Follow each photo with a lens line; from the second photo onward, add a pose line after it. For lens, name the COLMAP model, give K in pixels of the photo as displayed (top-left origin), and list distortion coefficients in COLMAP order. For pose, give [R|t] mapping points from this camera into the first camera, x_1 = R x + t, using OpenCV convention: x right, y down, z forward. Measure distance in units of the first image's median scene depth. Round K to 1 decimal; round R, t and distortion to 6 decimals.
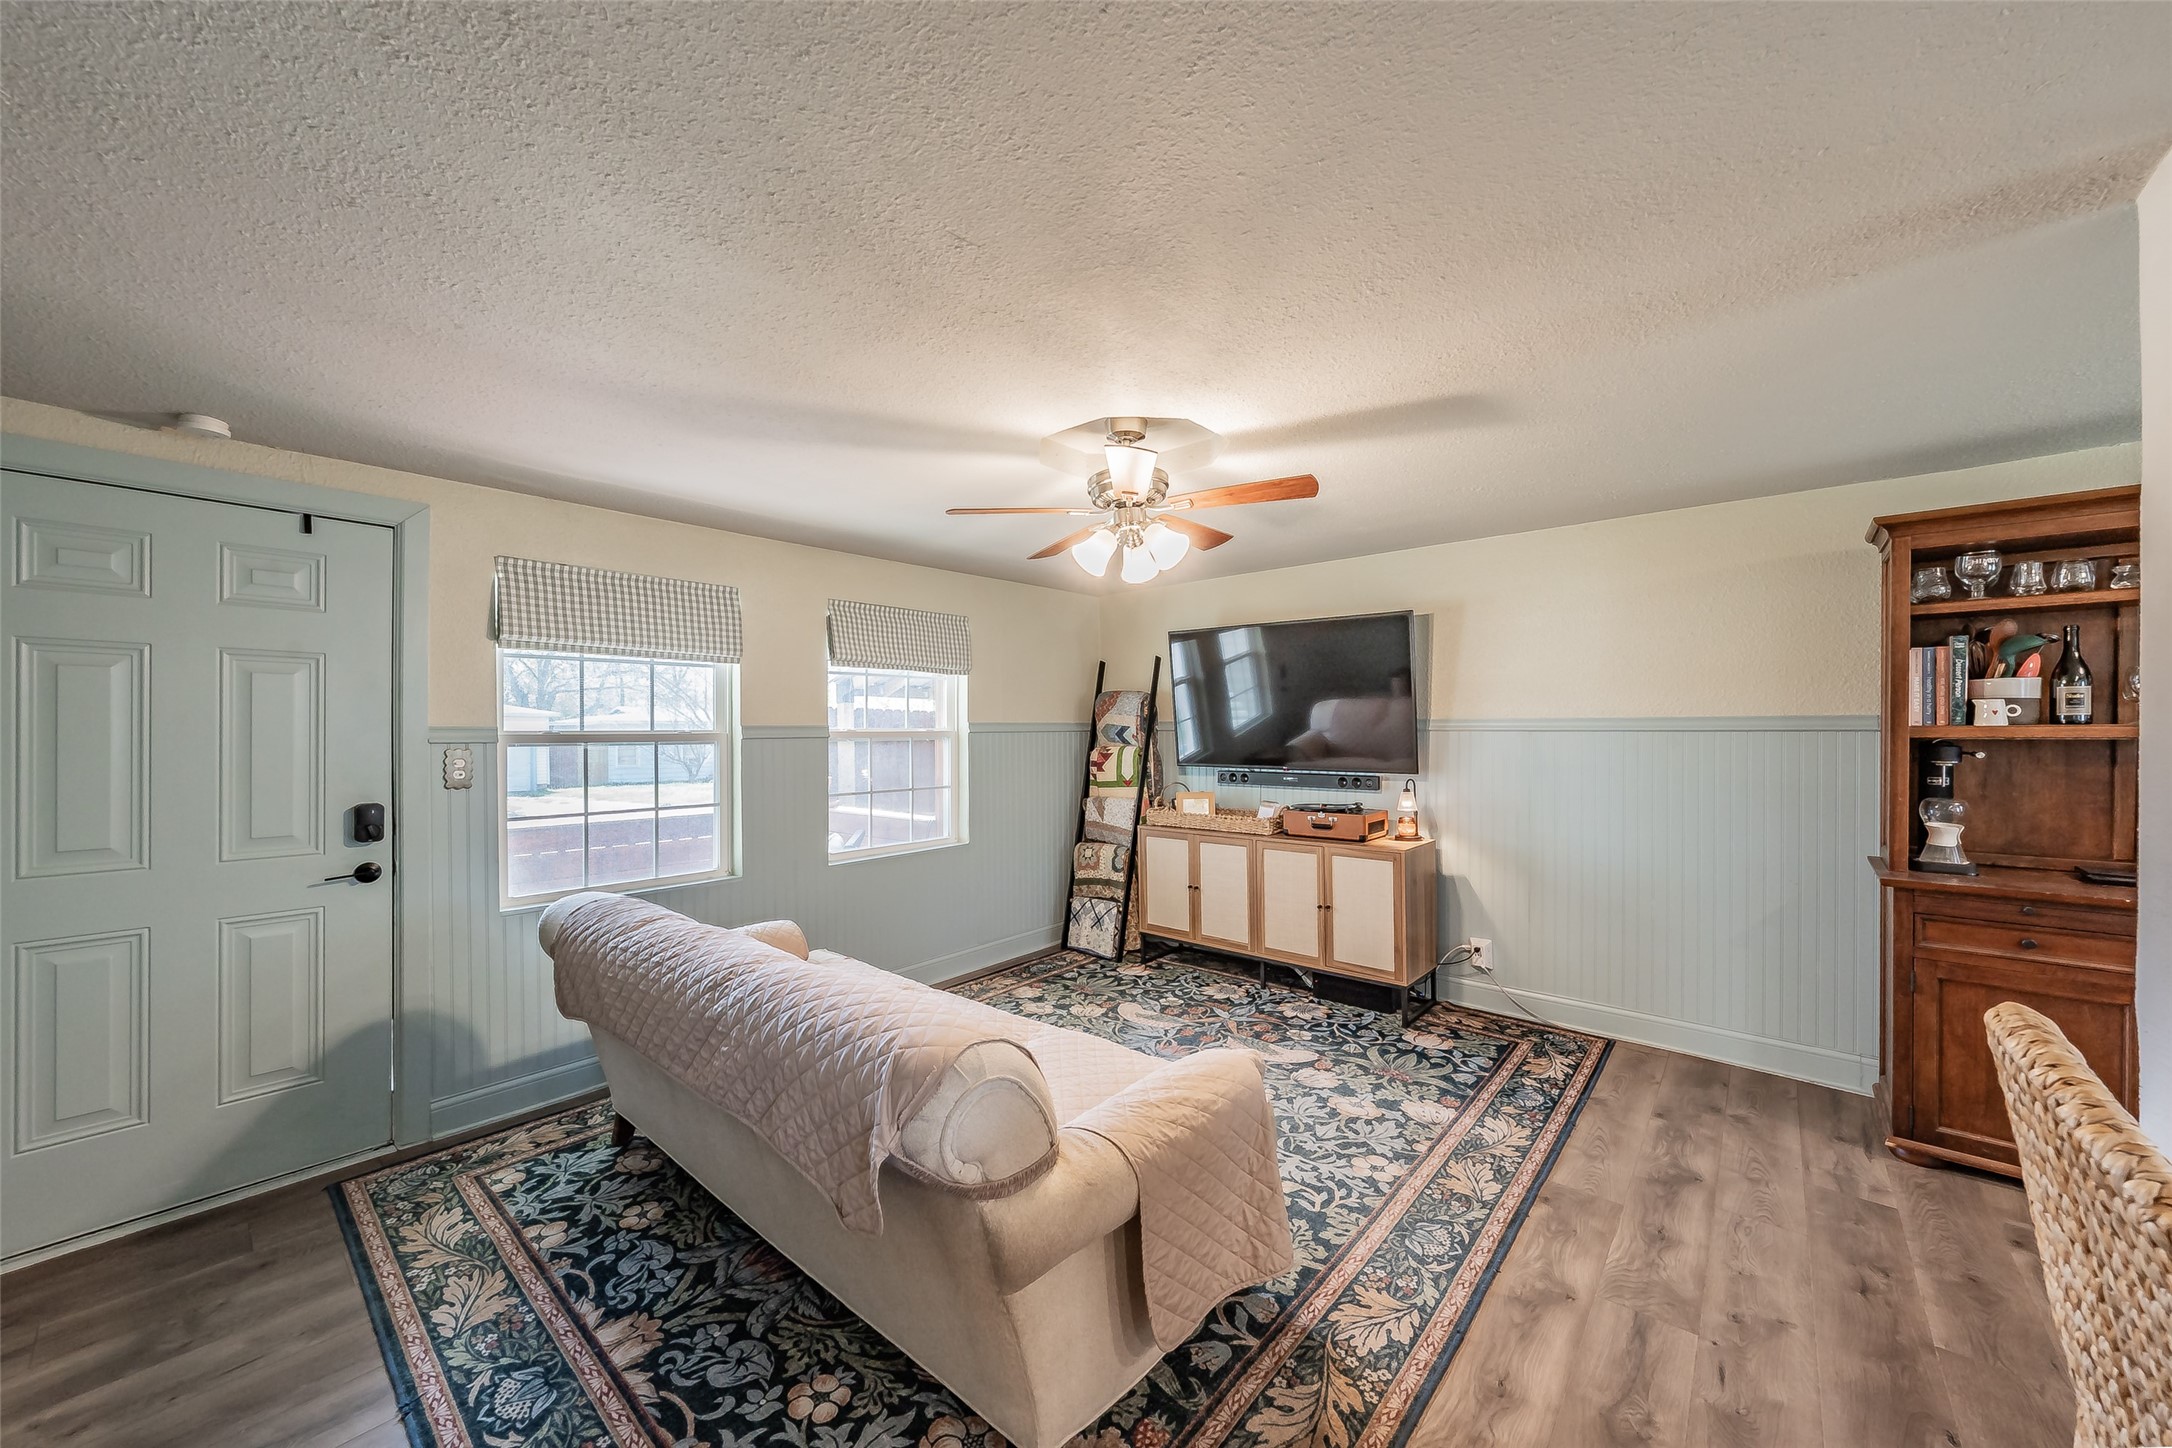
lens RADIAL K [[812.0, 0, 1081.5], [0, 812.0, 730.1], [0, 0, 1]] dist [-0.003418, 0.002596]
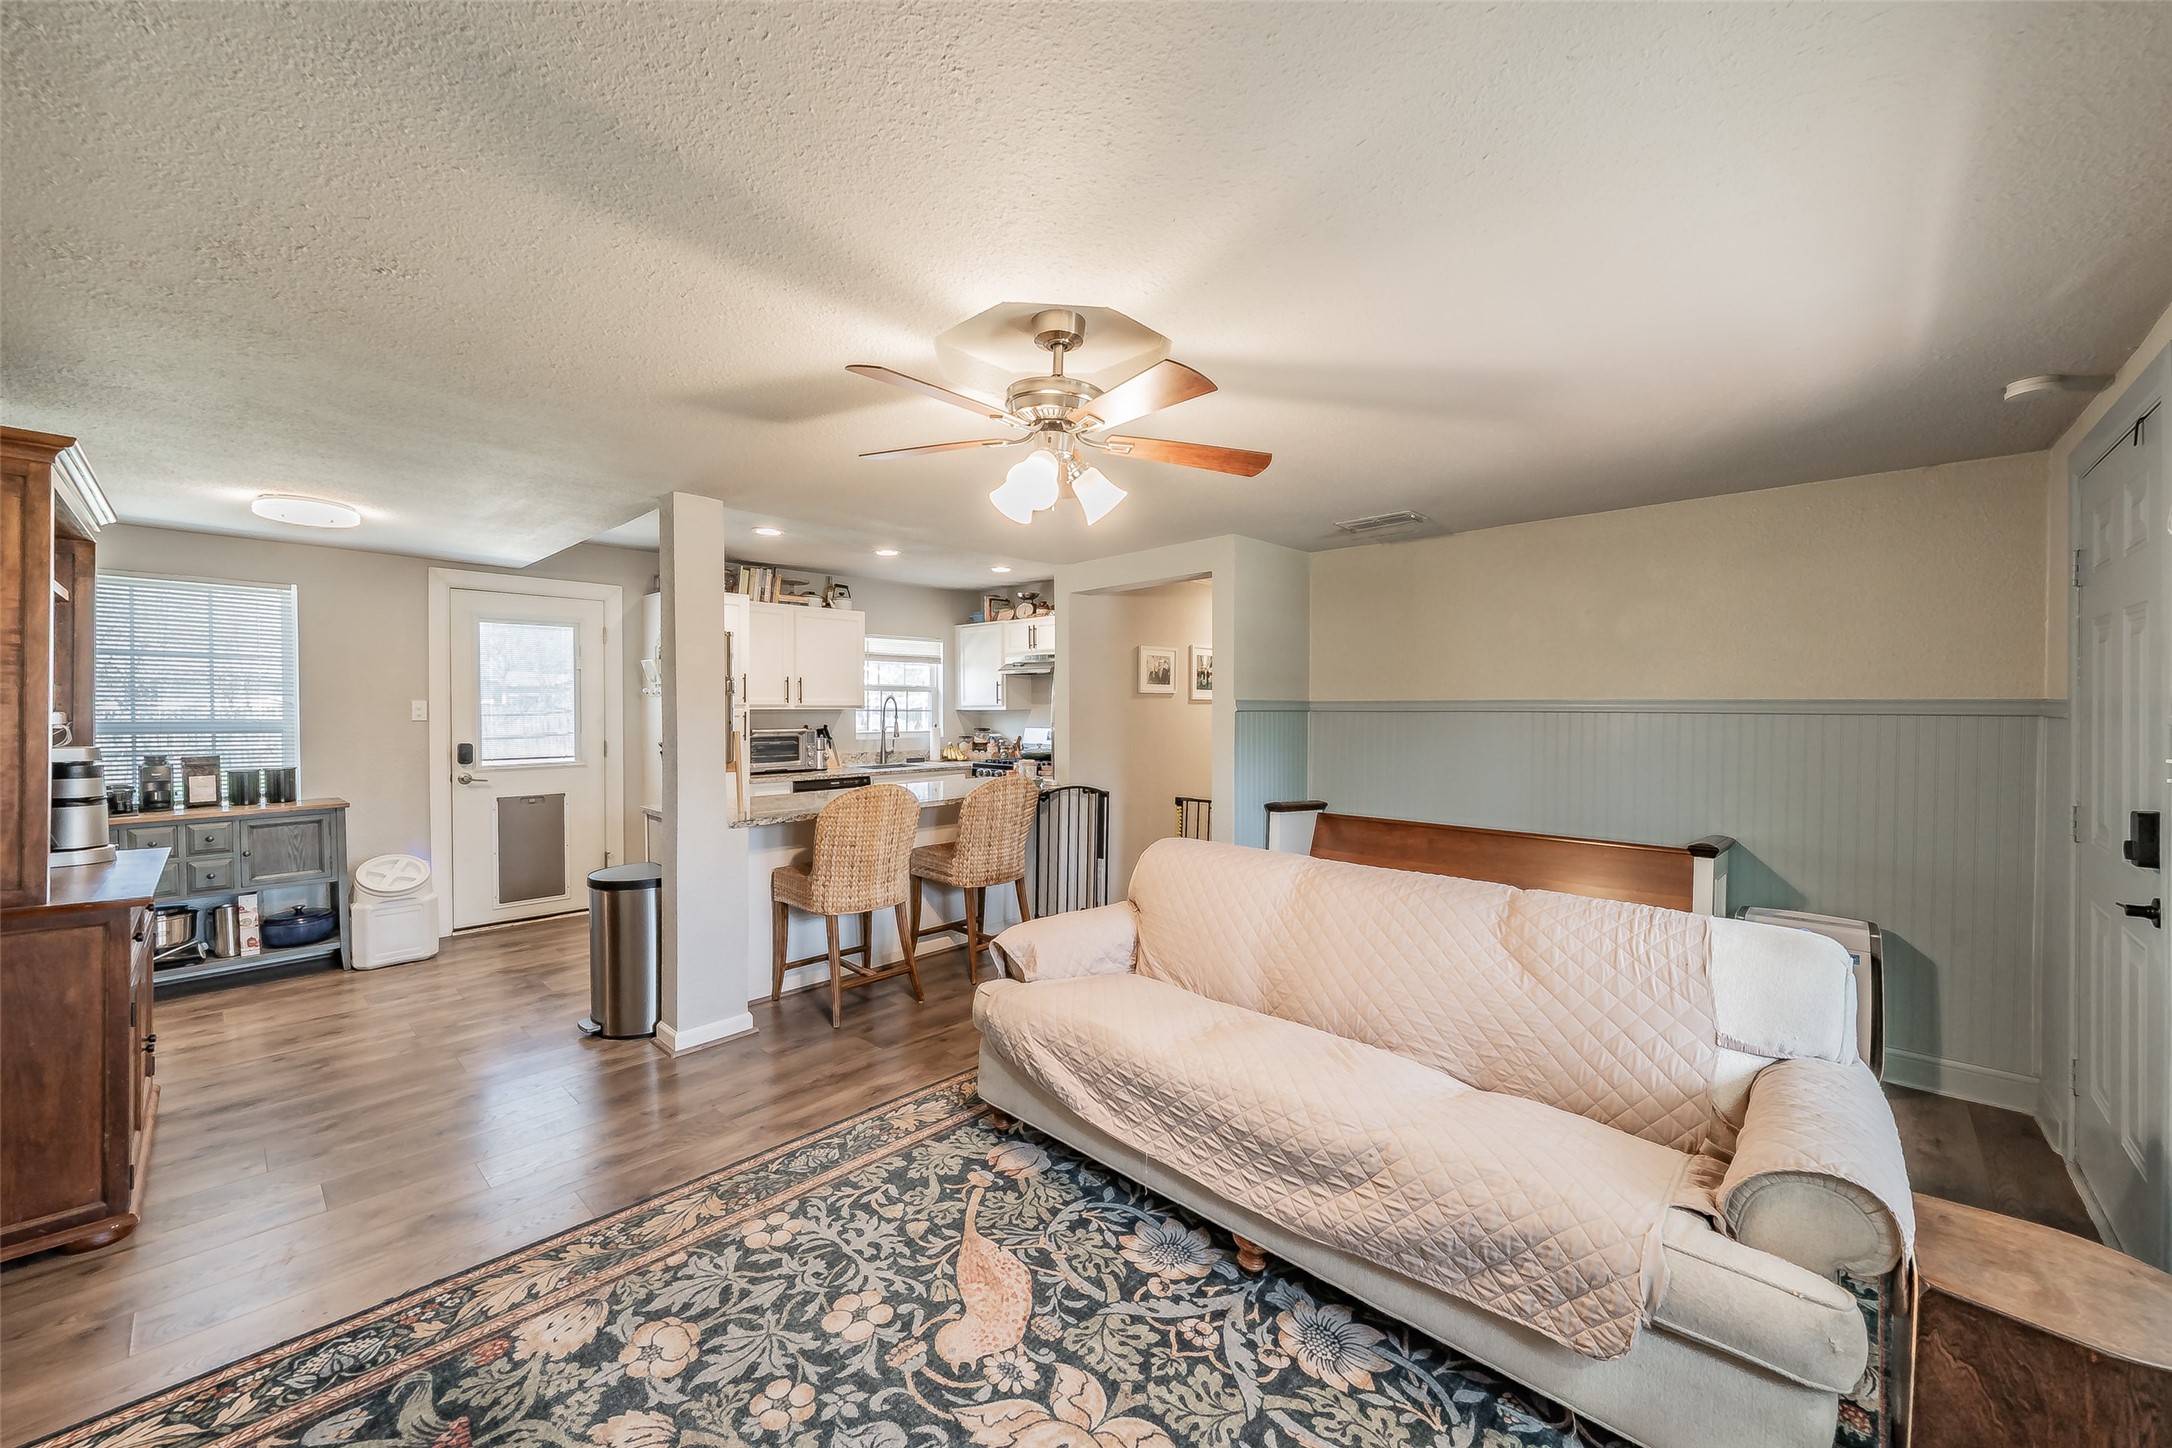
lens RADIAL K [[812.0, 0, 1081.6], [0, 812.0, 723.7], [0, 0, 1]] dist [-0.003418, 0.002596]
pose [[-0.999072, 0.002445, 0.043009, 0.000145], [0.003250, 0.999821, 0.018648, -0.004842], [-0.042956, 0.018770, -0.998901, 1.460407]]
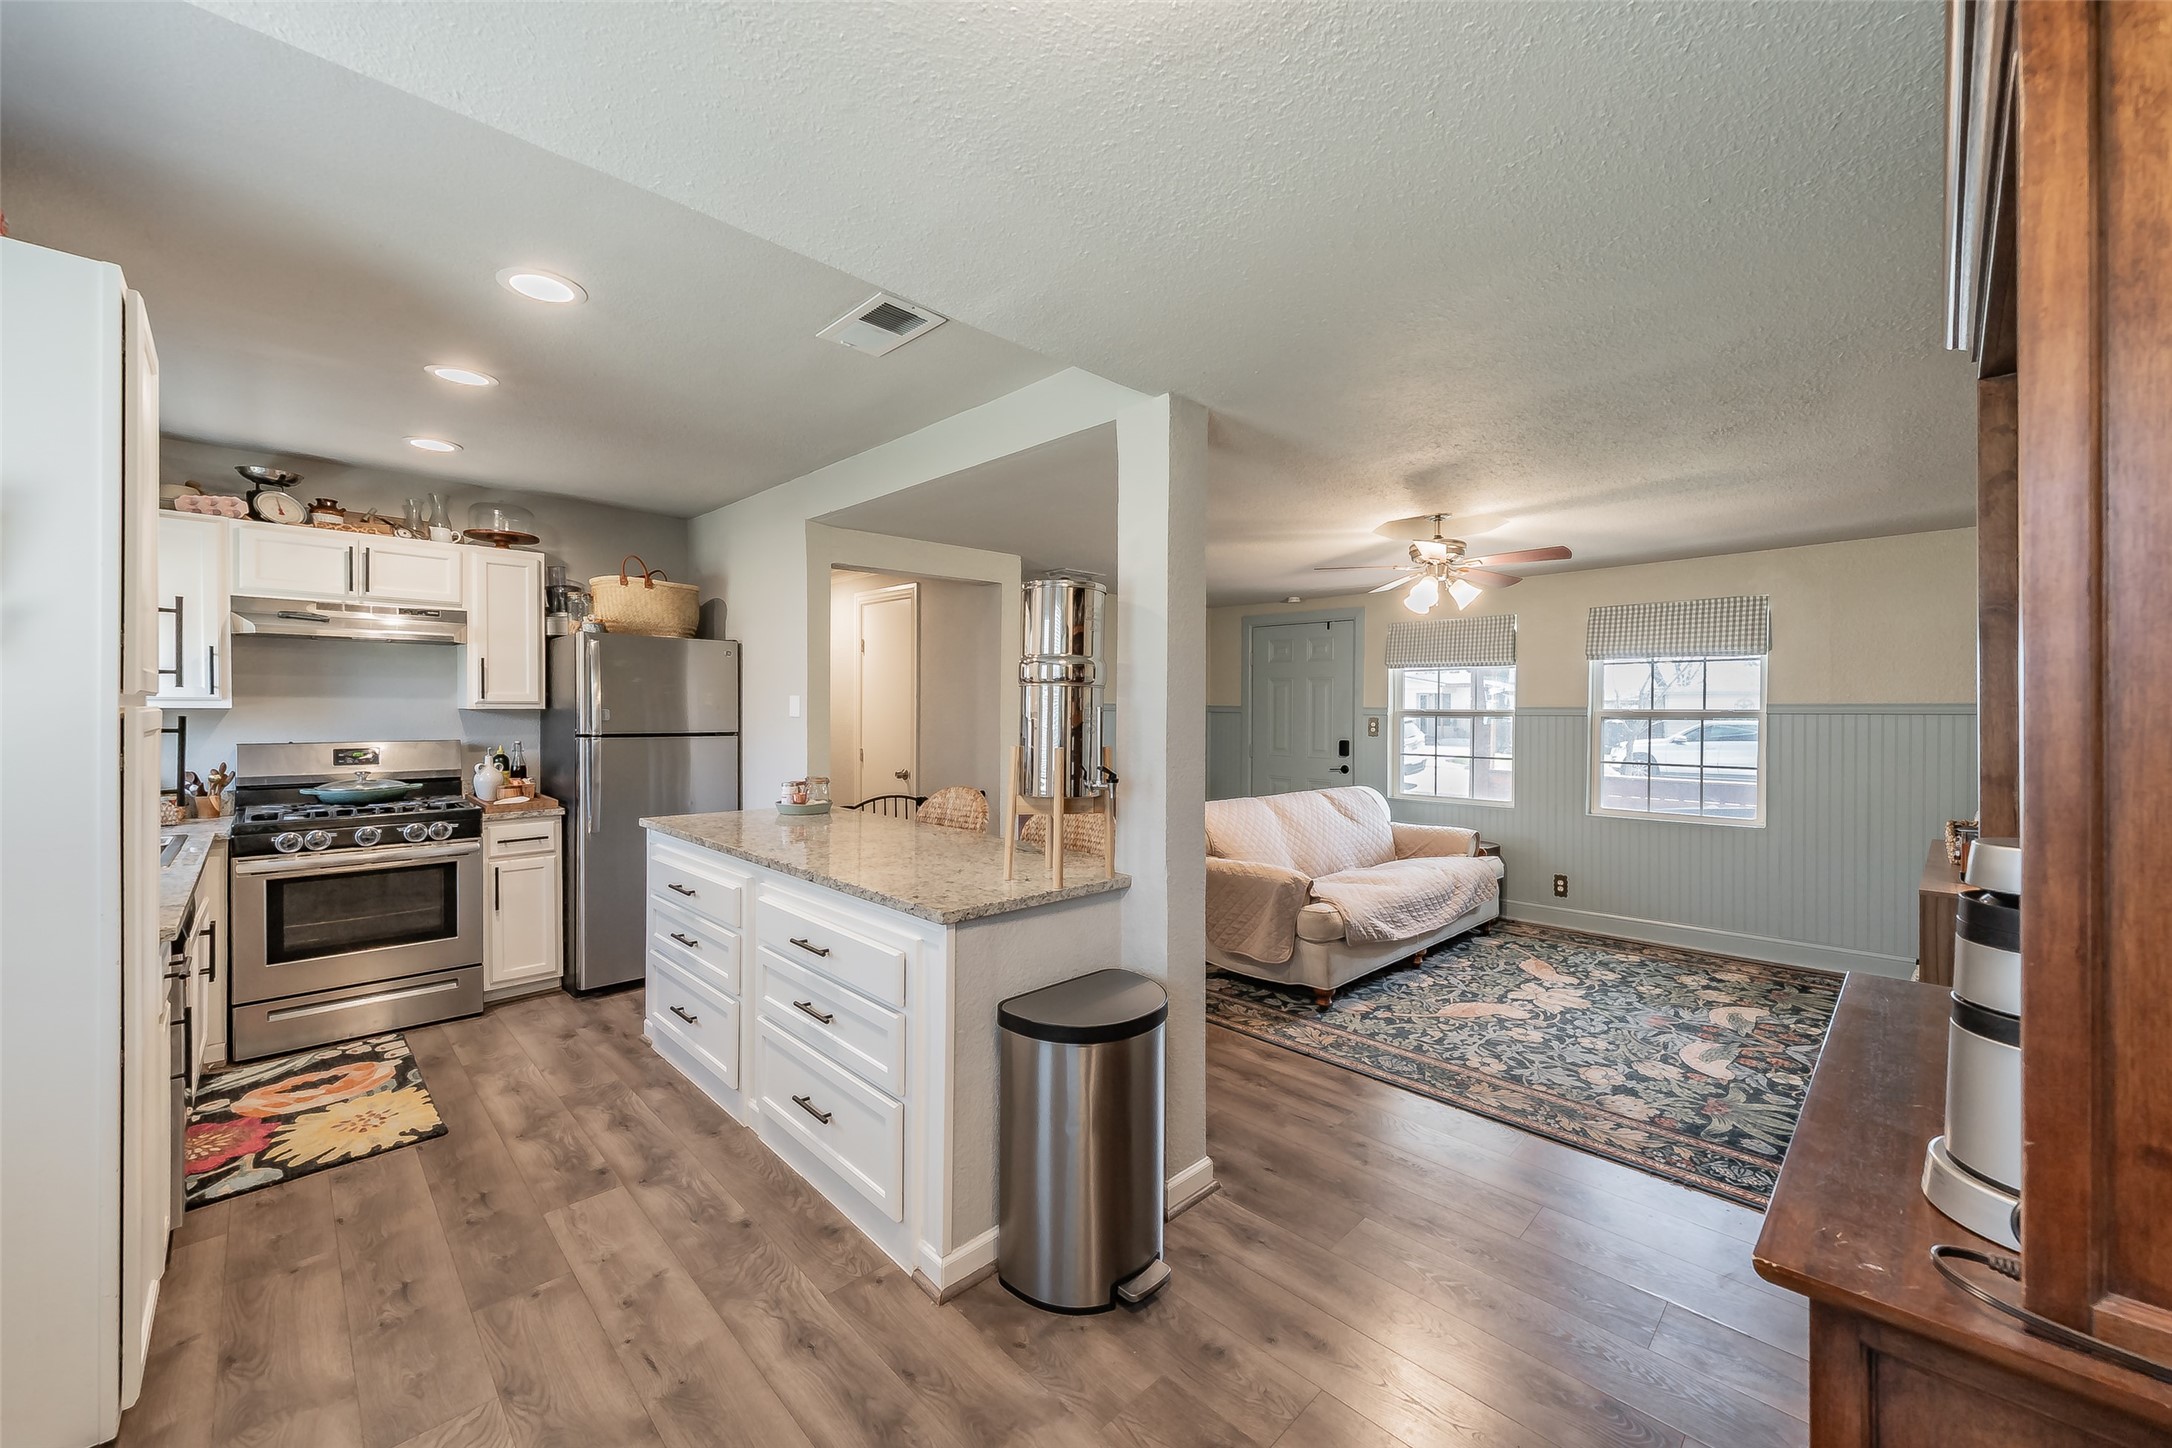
lens RADIAL K [[812.0, 0, 1068.0], [0, 812.0, 718.0], [0, 0, 1]] dist [-0.003418, 0.002596]
pose [[-0.109582, 0.018945, -0.993797, 1.334176], [-0.004093, 0.999801, 0.019511, -0.014136], [0.993969, 0.006206, -0.109482, 0.392887]]
